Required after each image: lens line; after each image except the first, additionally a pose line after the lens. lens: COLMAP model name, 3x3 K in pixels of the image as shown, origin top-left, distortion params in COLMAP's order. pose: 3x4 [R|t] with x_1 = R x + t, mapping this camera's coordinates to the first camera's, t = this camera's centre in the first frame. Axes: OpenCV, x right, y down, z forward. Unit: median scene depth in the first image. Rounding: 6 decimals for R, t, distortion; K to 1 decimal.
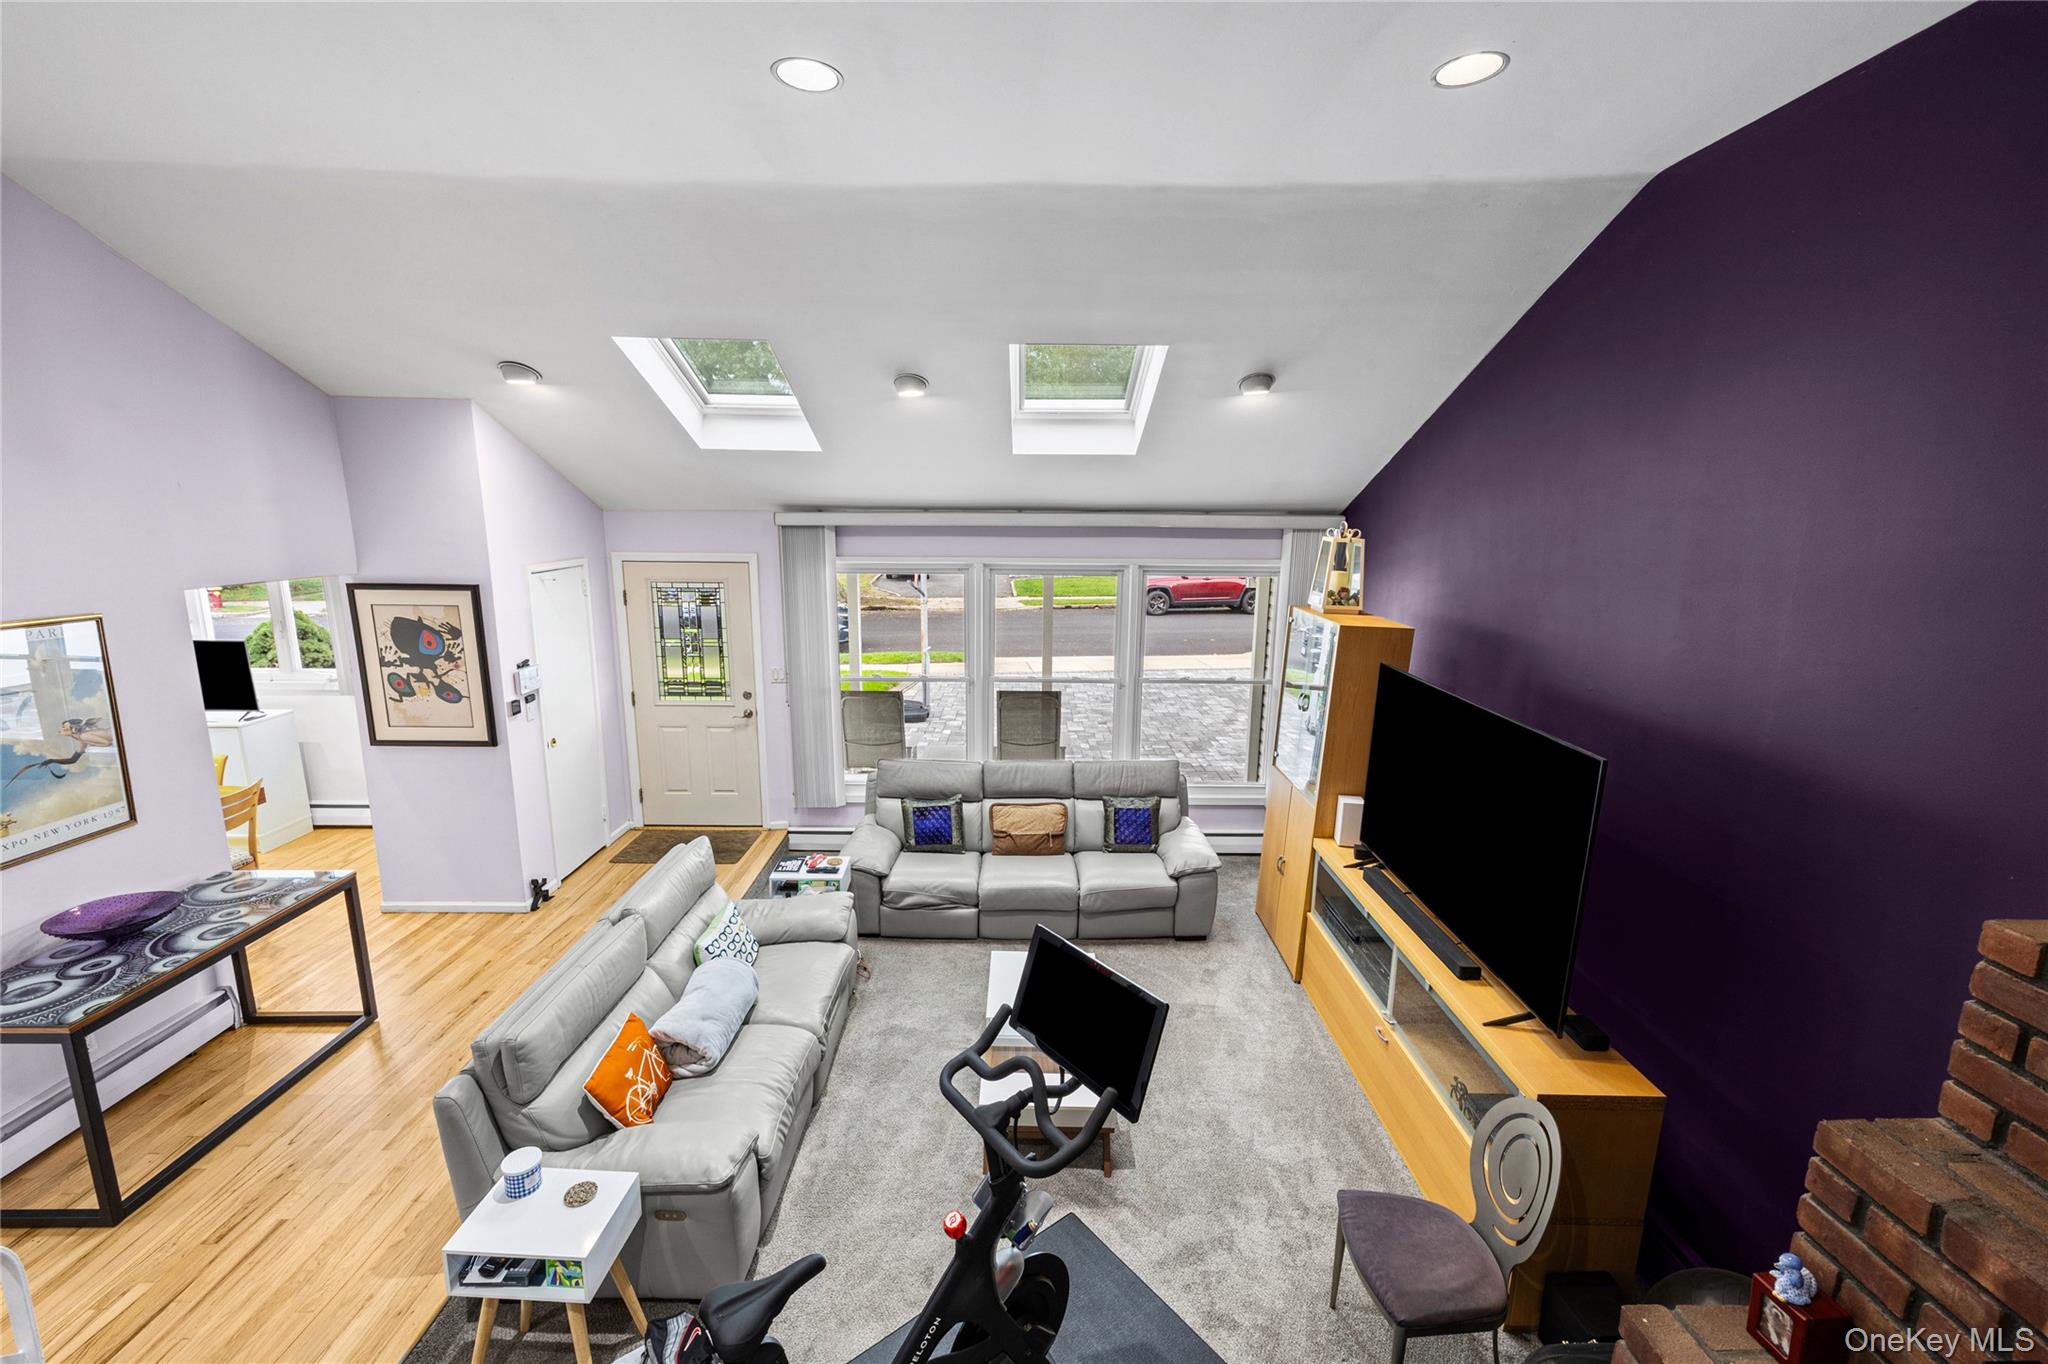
lens RADIAL K [[825.8, 0, 1026.9], [0, 825.8, 678.1], [0, 0, 1]] dist [0.009348, -0.001959]
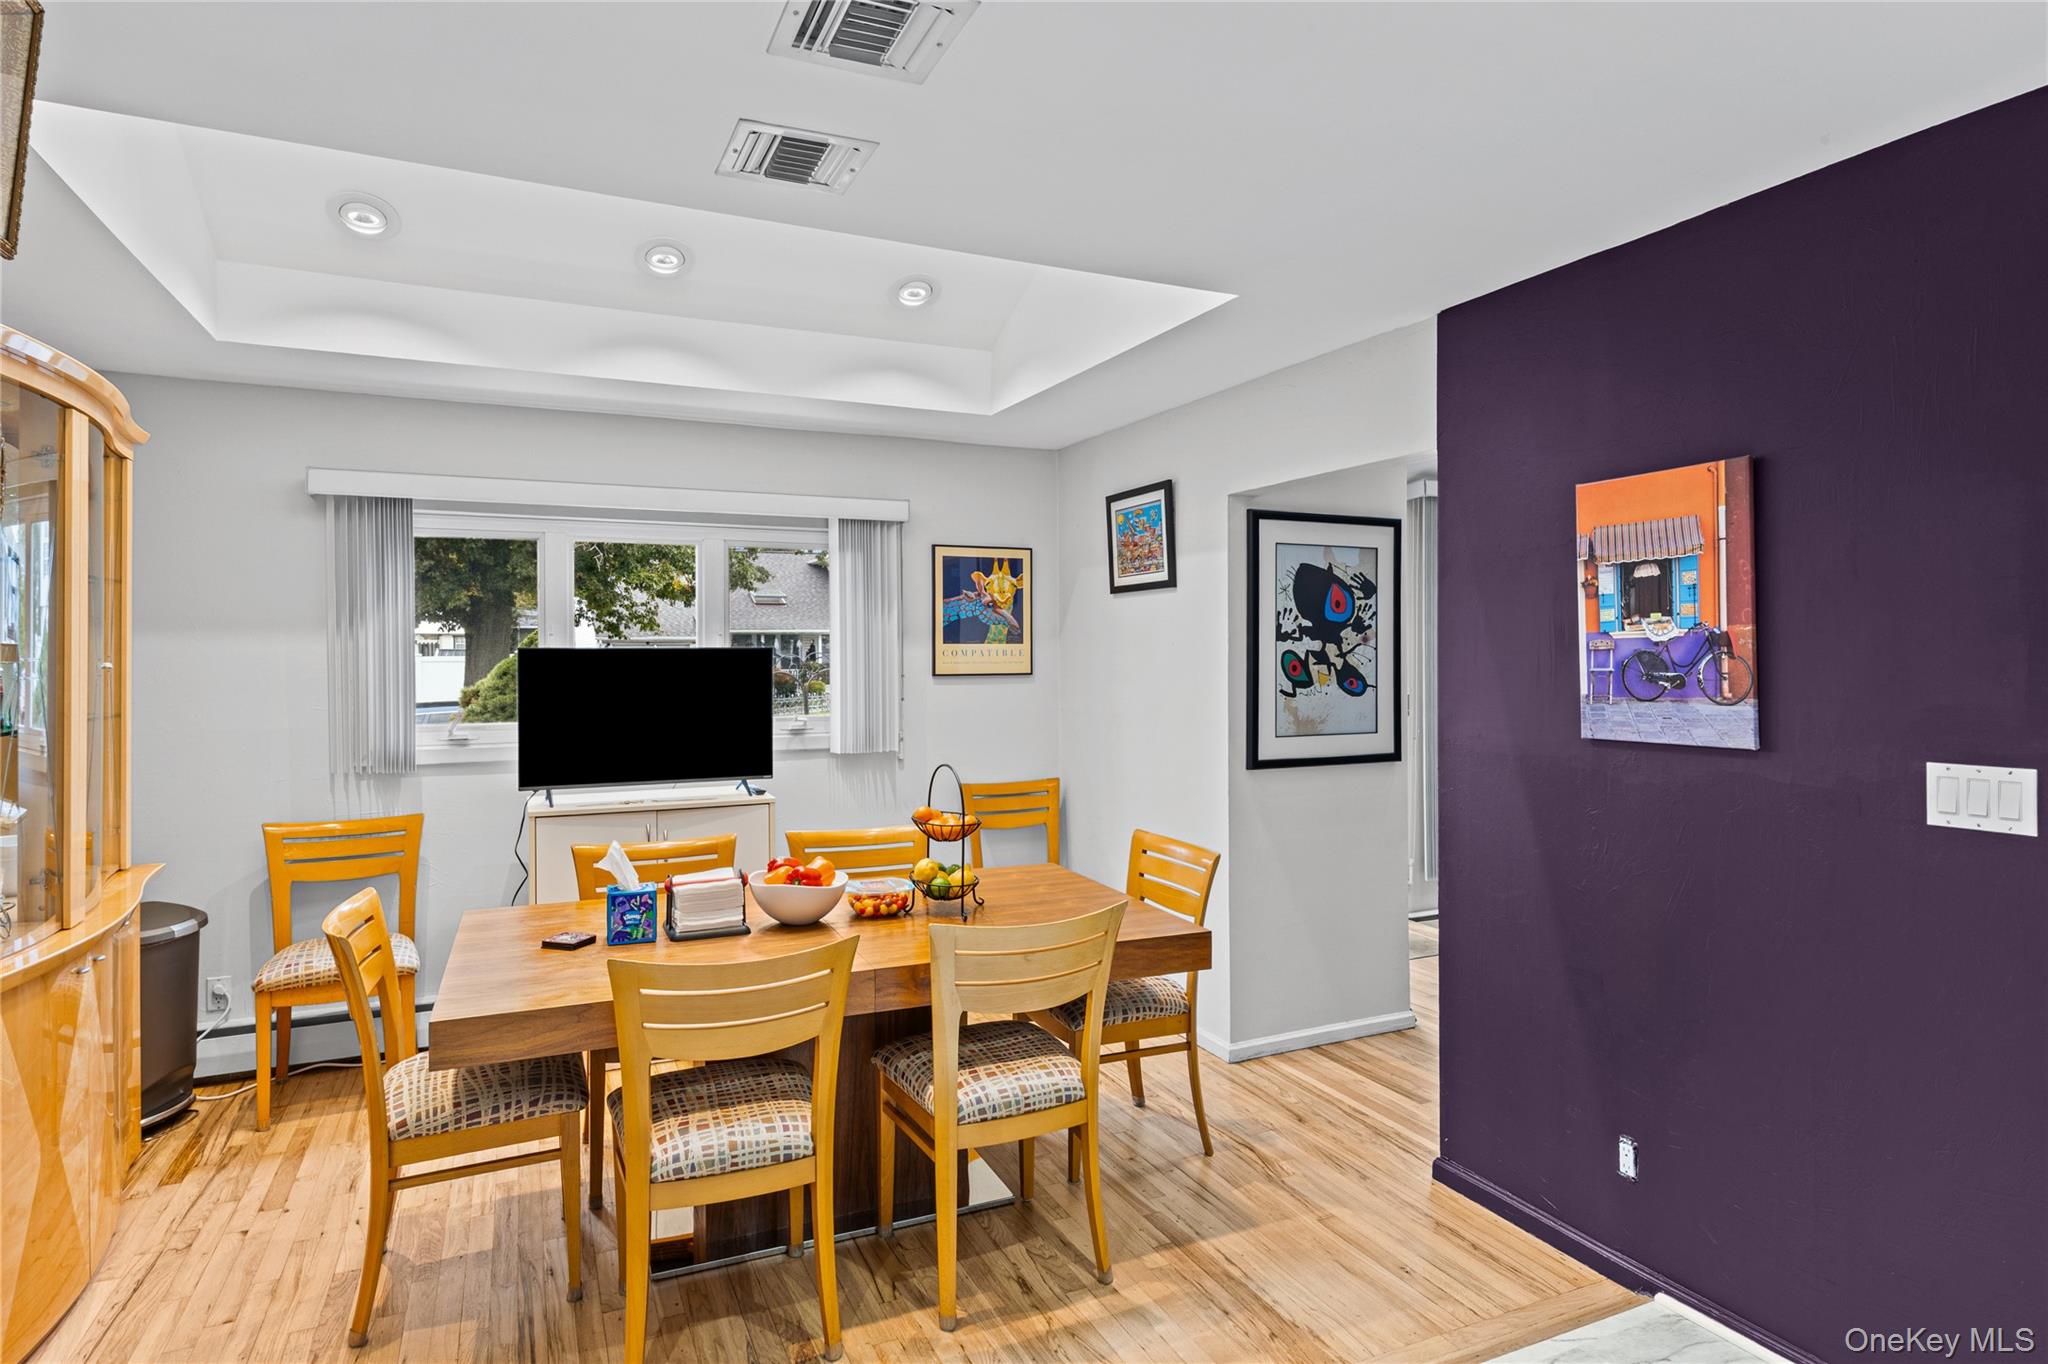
lens RADIAL K [[1105.1, 0, 1032.3], [0, 1105.1, 668.0], [0, 0, 1]] dist [0.005159, 0.000228]
pose [[0.911645, -0.022356, 0.410371, -1.298775], [0.098455, 0.981324, -0.165258, 0.129440], [-0.399012, 0.191060, 0.896820, 0.312297]]
